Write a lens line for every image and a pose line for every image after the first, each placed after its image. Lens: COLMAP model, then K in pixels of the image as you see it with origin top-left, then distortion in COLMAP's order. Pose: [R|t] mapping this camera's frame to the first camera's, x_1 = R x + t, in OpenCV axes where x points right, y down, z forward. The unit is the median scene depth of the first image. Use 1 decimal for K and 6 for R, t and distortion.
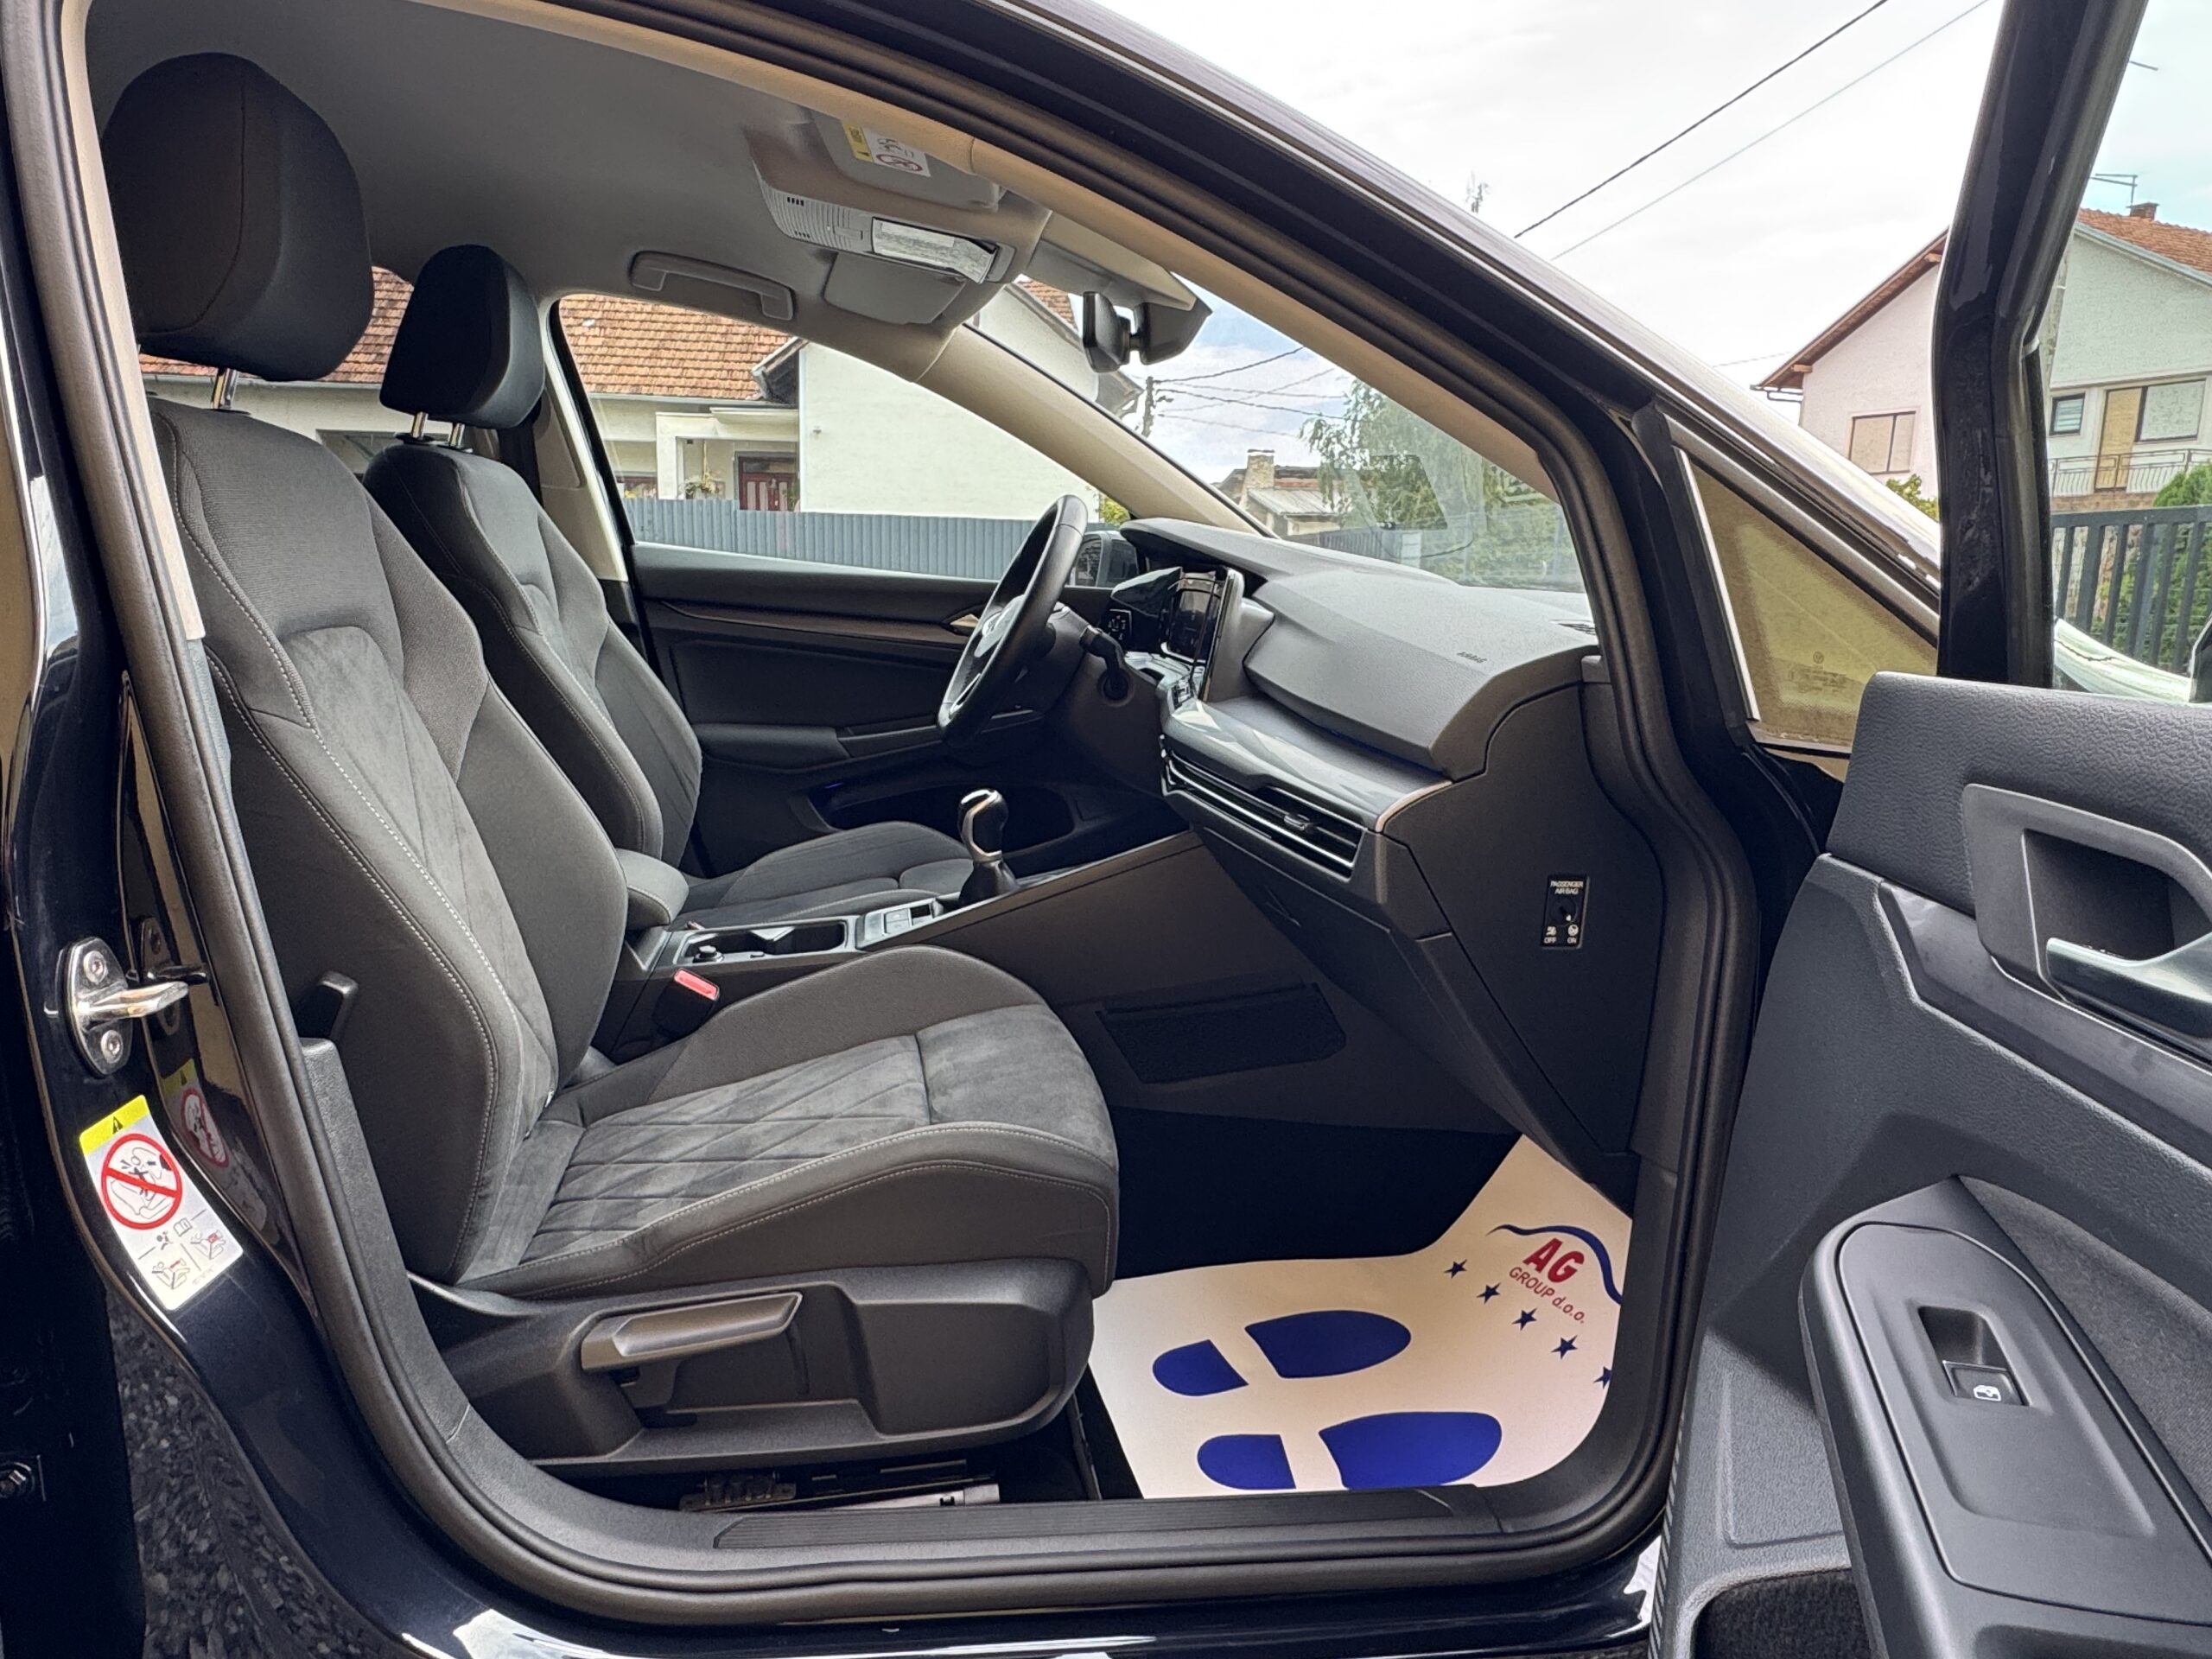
lens RADIAL K [[1381.1, 0, 1071.6], [0, 1381.1, 826.4], [0, 0, 1]] dist [0.003347, 0.000841]
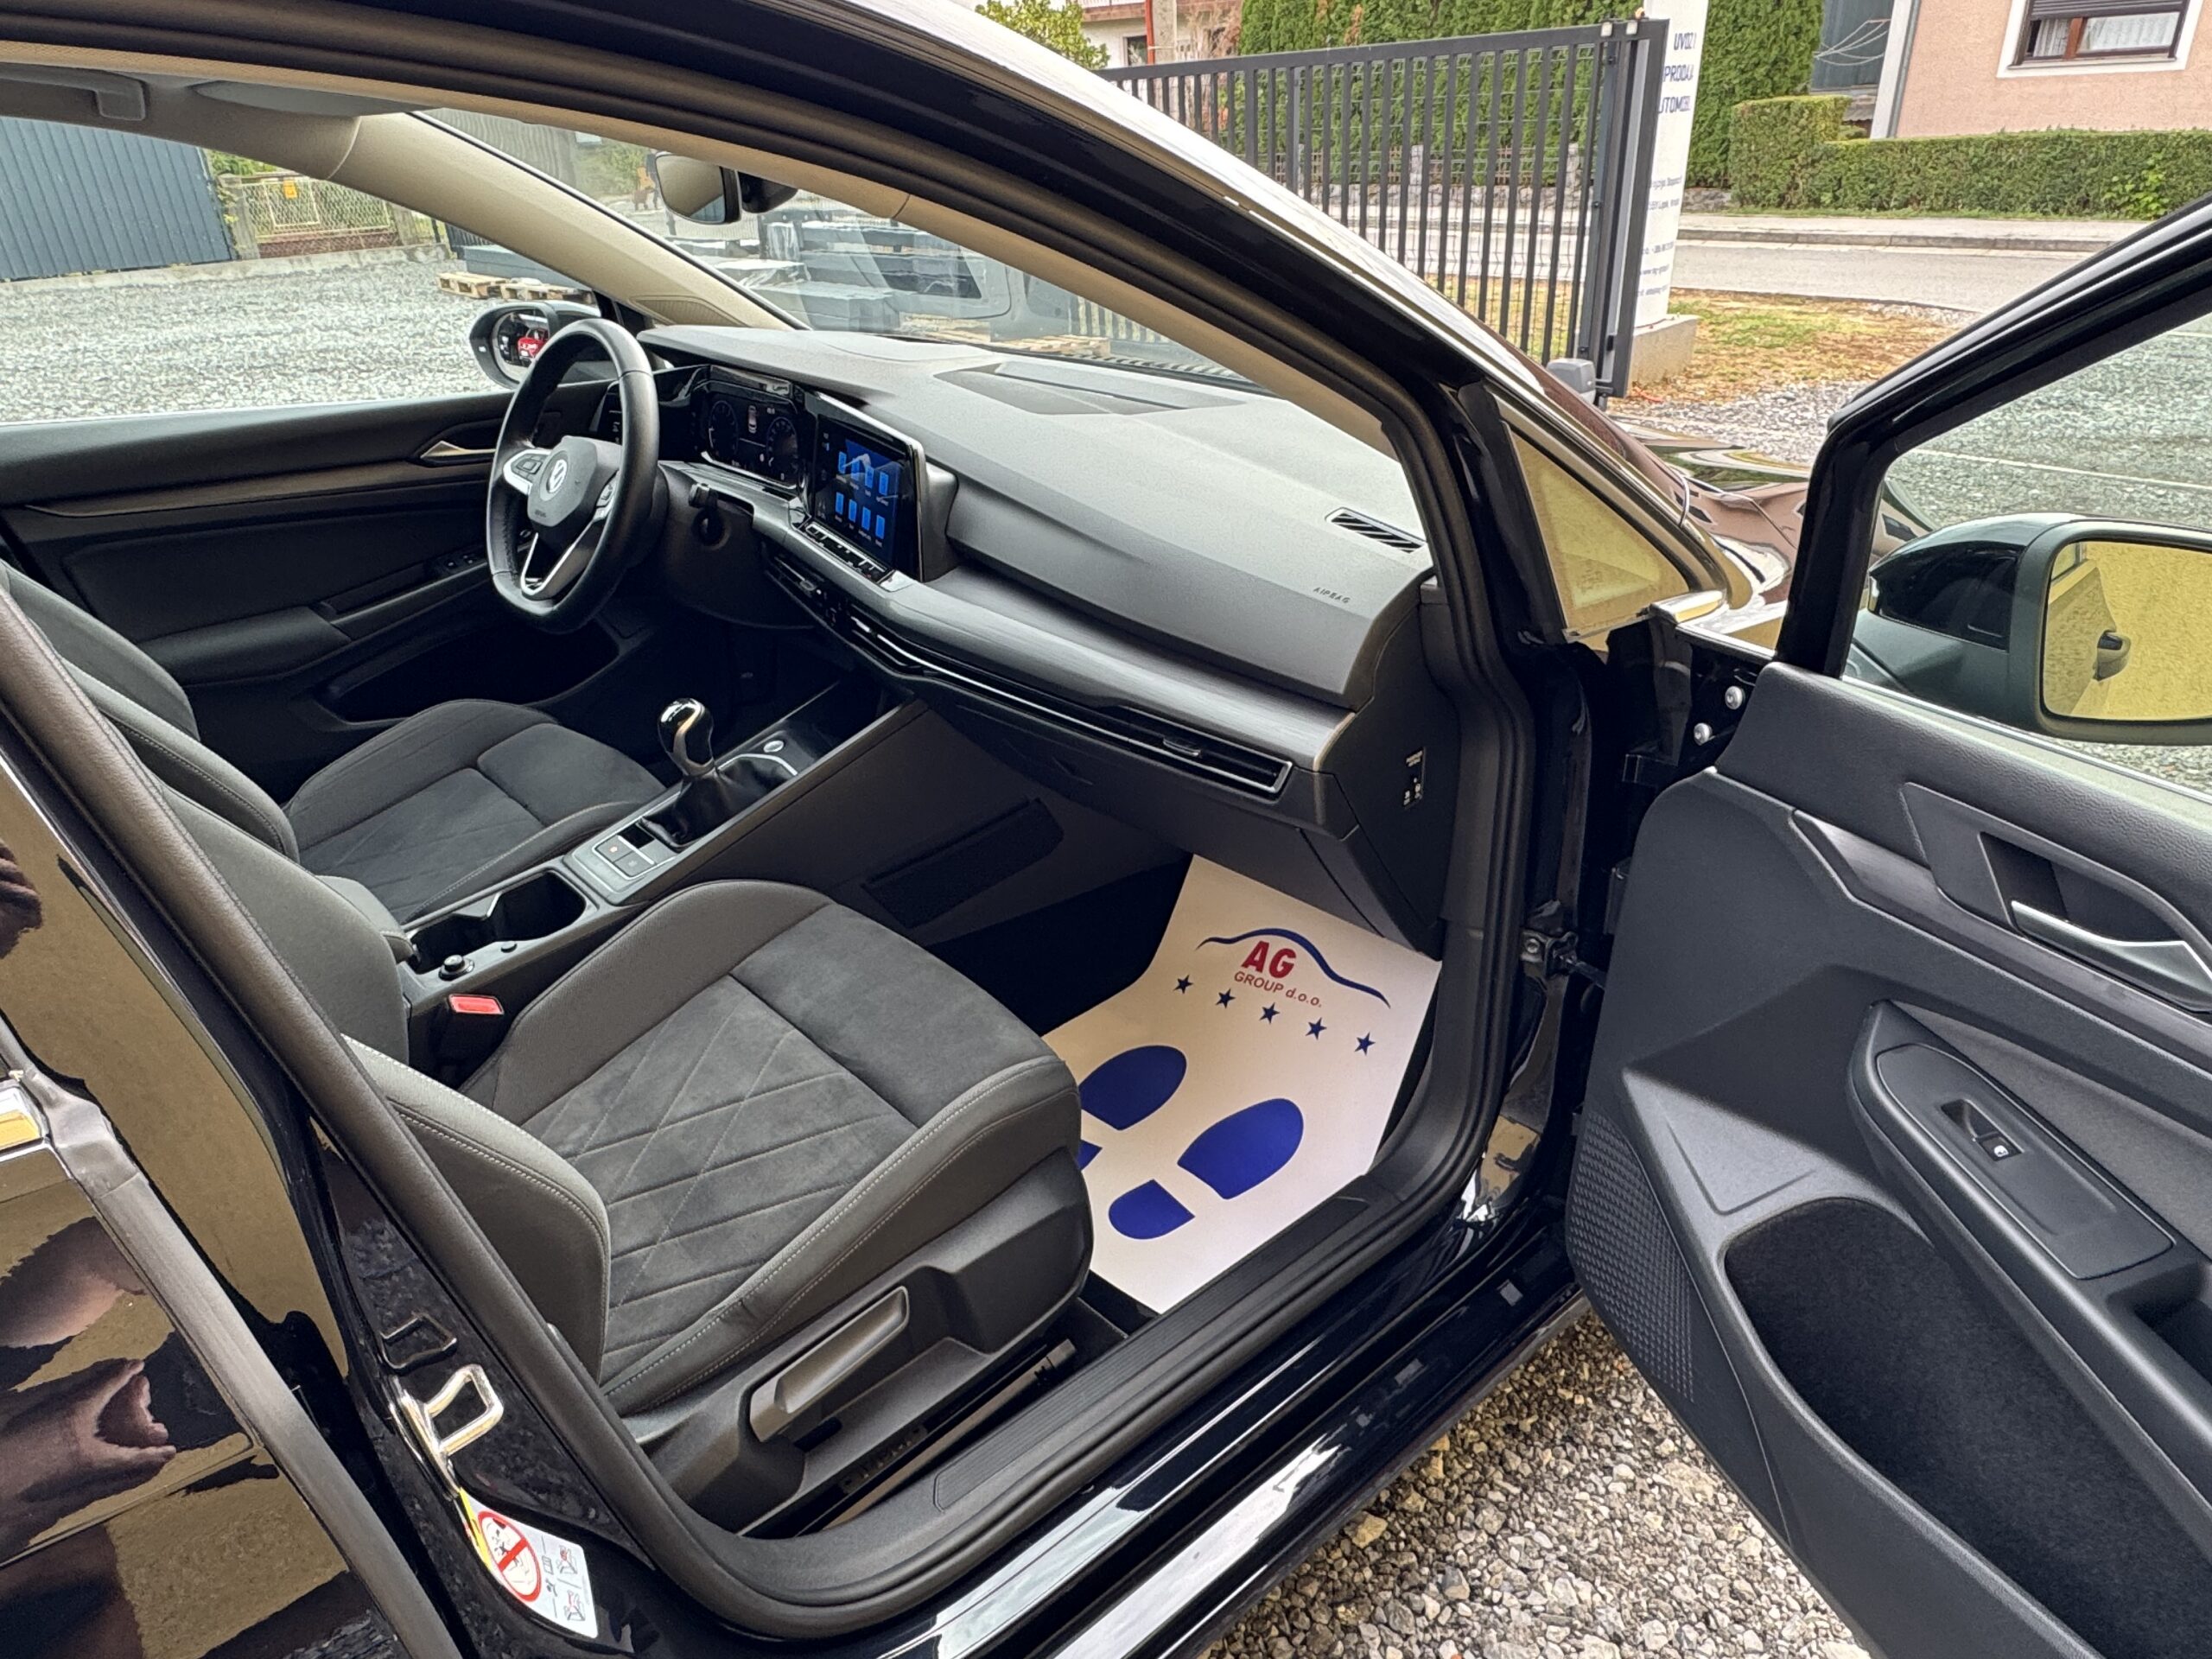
lens RADIAL K [[1394.5, 0, 1058.5], [0, 1394.5, 837.1], [0, 0, 1]] dist [-0.004813, -0.000445]
pose [[0.846184, -0.311940, 0.432049, -0.461925], [0.170142, 0.926479, 0.335690, -0.351253], [-0.504999, -0.210545, 0.837046, 0.074803]]
